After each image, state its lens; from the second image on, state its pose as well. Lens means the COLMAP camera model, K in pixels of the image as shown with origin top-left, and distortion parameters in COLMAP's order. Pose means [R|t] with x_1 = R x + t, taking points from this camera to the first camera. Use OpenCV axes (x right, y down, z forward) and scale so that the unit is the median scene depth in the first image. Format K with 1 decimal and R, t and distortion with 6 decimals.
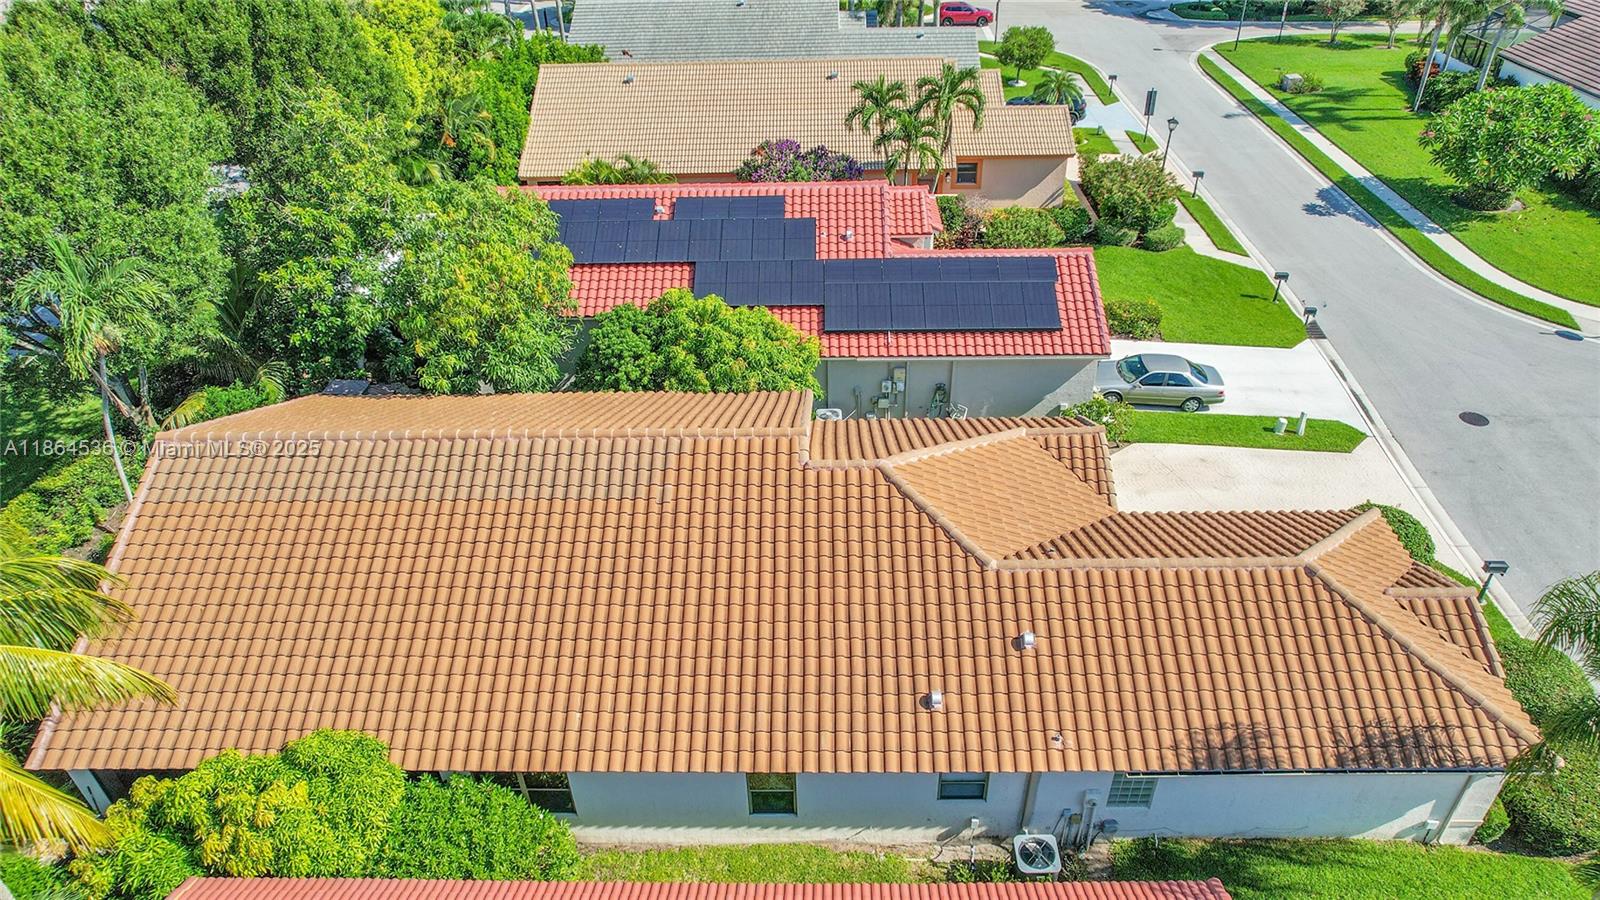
lens RADIAL K [[1013.7, 0, 807.0], [0, 1013.7, 450.5], [0, 0, 1]] dist [-0.075785, 0.069854]
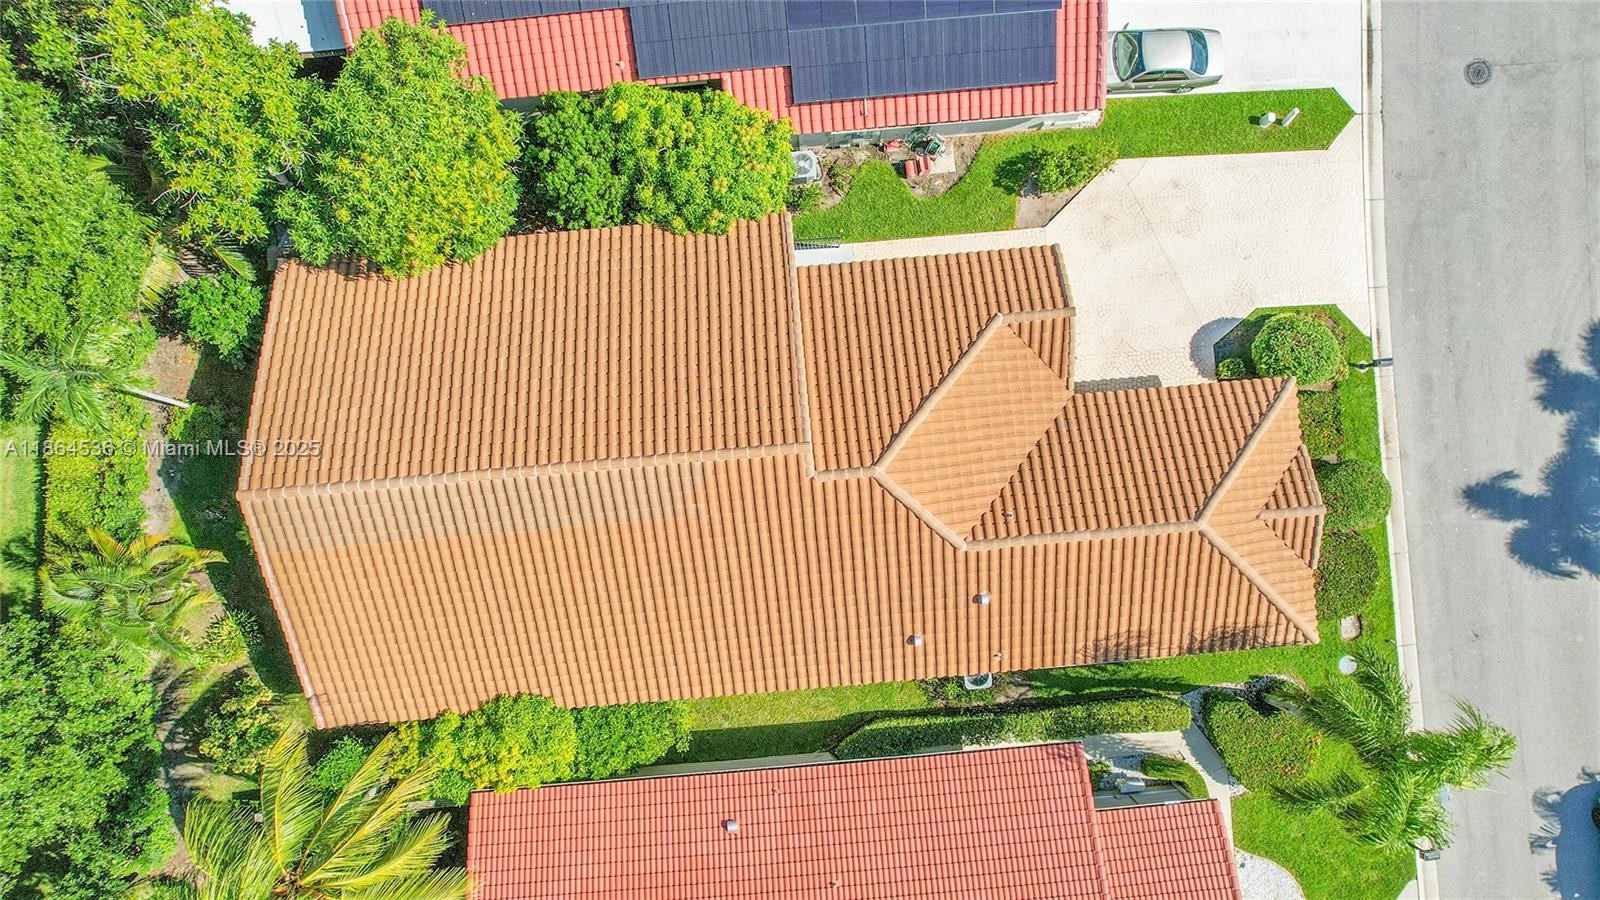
lens RADIAL K [[1013.7, 0, 807.0], [0, 1013.7, 450.5], [0, 0, 1]] dist [-0.075785, 0.069854]
pose [[0.994840, -0.100557, 0.013514, -0.013786], [0.047994, 0.583752, 0.810512, -0.651874], [-0.089392, -0.805681, 0.585565, 0.224625]]
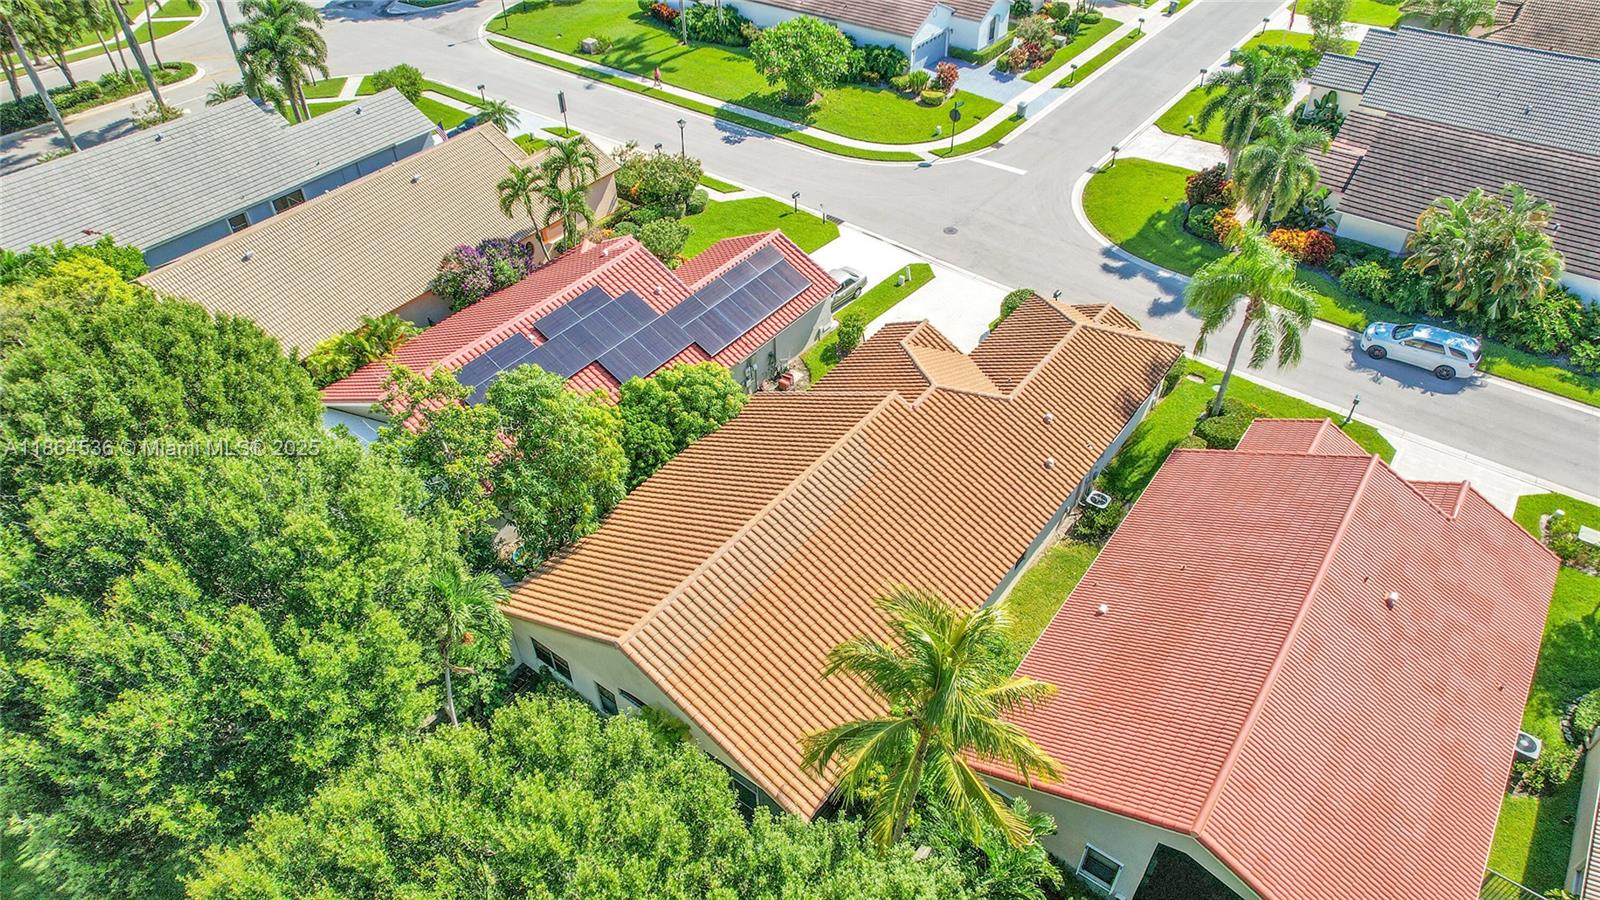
lens RADIAL K [[1013.7, 0, 807.0], [0, 1013.7, 450.5], [0, 0, 1]] dist [-0.075785, 0.069854]
pose [[0.585703, -0.525481, 0.617108, -0.817470], [0.463398, 0.841758, 0.276960, -0.332247], [-0.664992, 0.123750, 0.736527, -0.098345]]
